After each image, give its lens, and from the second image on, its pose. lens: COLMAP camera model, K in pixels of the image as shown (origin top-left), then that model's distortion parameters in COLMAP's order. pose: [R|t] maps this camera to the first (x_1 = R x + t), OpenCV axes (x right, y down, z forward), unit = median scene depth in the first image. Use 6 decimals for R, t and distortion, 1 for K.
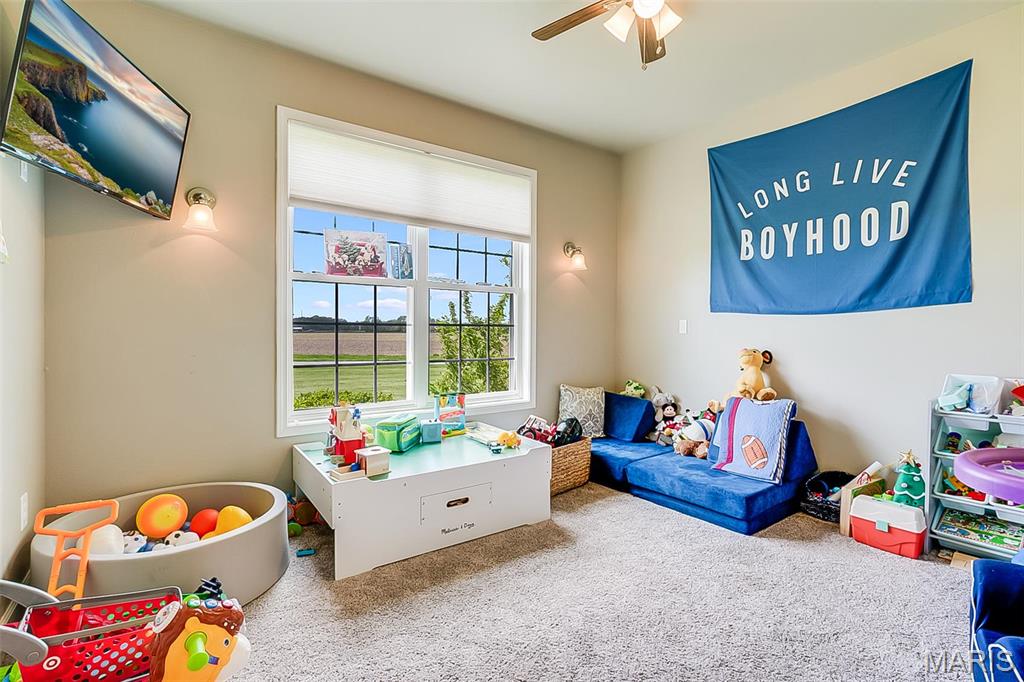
lens RADIAL K [[455.5, 0, 543.2], [0, 455.5, 325.0], [0, 0, 1]] dist [0.000619, 0.000551]
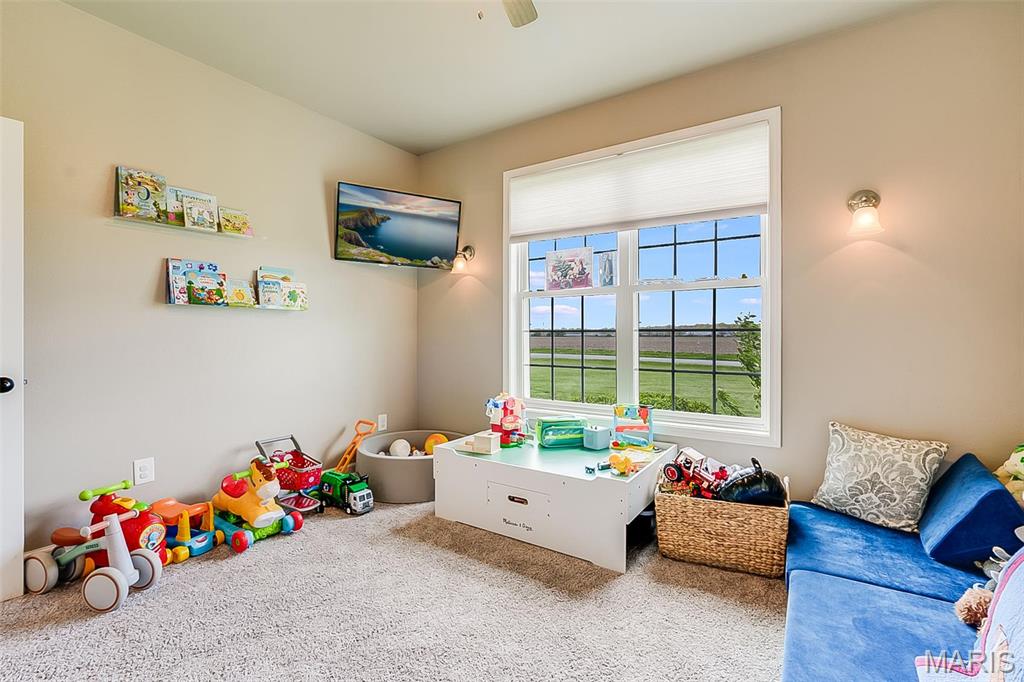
lens RADIAL K [[467.0, 0, 515.9], [0, 467.0, 320.0], [0, 0, 1]] dist [-0.002873, 0.000091]
pose [[0.347607, -0.034026, -0.937023, 0.641906], [0.014268, 0.999418, -0.030999, 0.004873], [0.937532, -0.002594, 0.347890, 0.475992]]
